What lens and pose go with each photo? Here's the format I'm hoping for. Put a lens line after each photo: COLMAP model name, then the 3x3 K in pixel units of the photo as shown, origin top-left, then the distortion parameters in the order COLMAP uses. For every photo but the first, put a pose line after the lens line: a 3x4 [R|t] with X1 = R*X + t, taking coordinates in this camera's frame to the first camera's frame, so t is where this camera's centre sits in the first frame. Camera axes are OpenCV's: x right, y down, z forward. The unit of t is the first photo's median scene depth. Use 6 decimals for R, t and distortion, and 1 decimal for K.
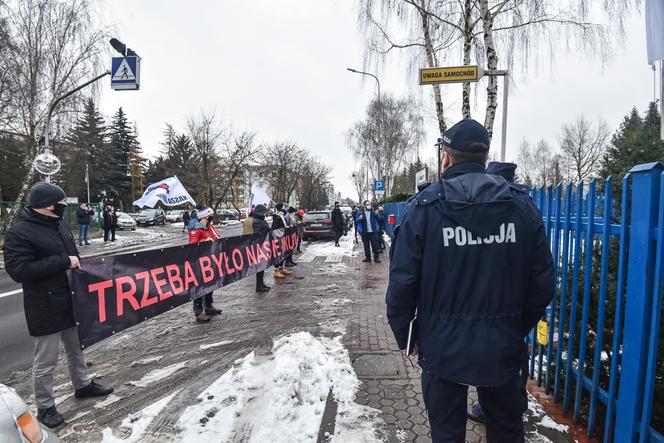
lens RADIAL K [[323.9, 0, 332.0], [0, 323.9, 221.5], [0, 0, 1]] dist [-0.019635, -0.000327]
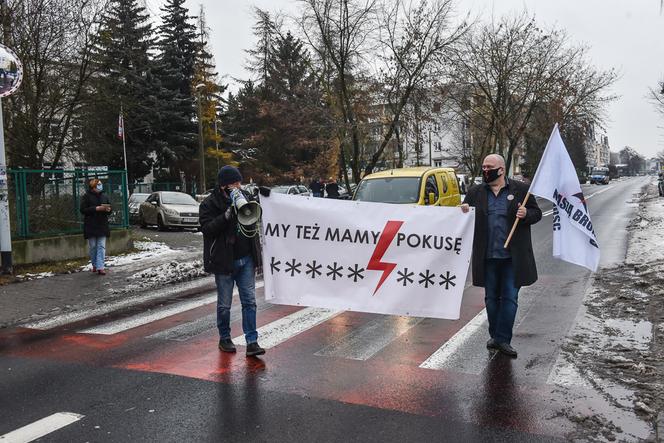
lens RADIAL K [[632.6, 0, 332.0], [0, 632.6, 221.5], [0, 0, 1]] dist [0.058338, 0.005257]
pose [[0.935616, -0.009297, -0.352898, -0.069641], [0.018988, 0.999531, 0.024010, -0.002784], [0.352509, -0.029165, 0.935354, 0.122745]]
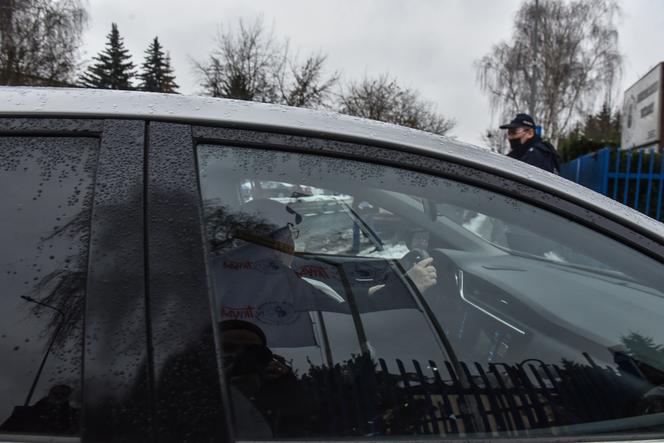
lens RADIAL K [[455.3, 0, 334.9], [0, 455.3, 223.1], [0, 0, 1]] dist [-0.050181, -0.002718]
pose [[0.964810, 0.052440, -0.257664, 0.018392], [-0.042775, 0.998160, 0.042978, 0.004467], [0.259444, -0.030444, 0.965278, 0.108864]]
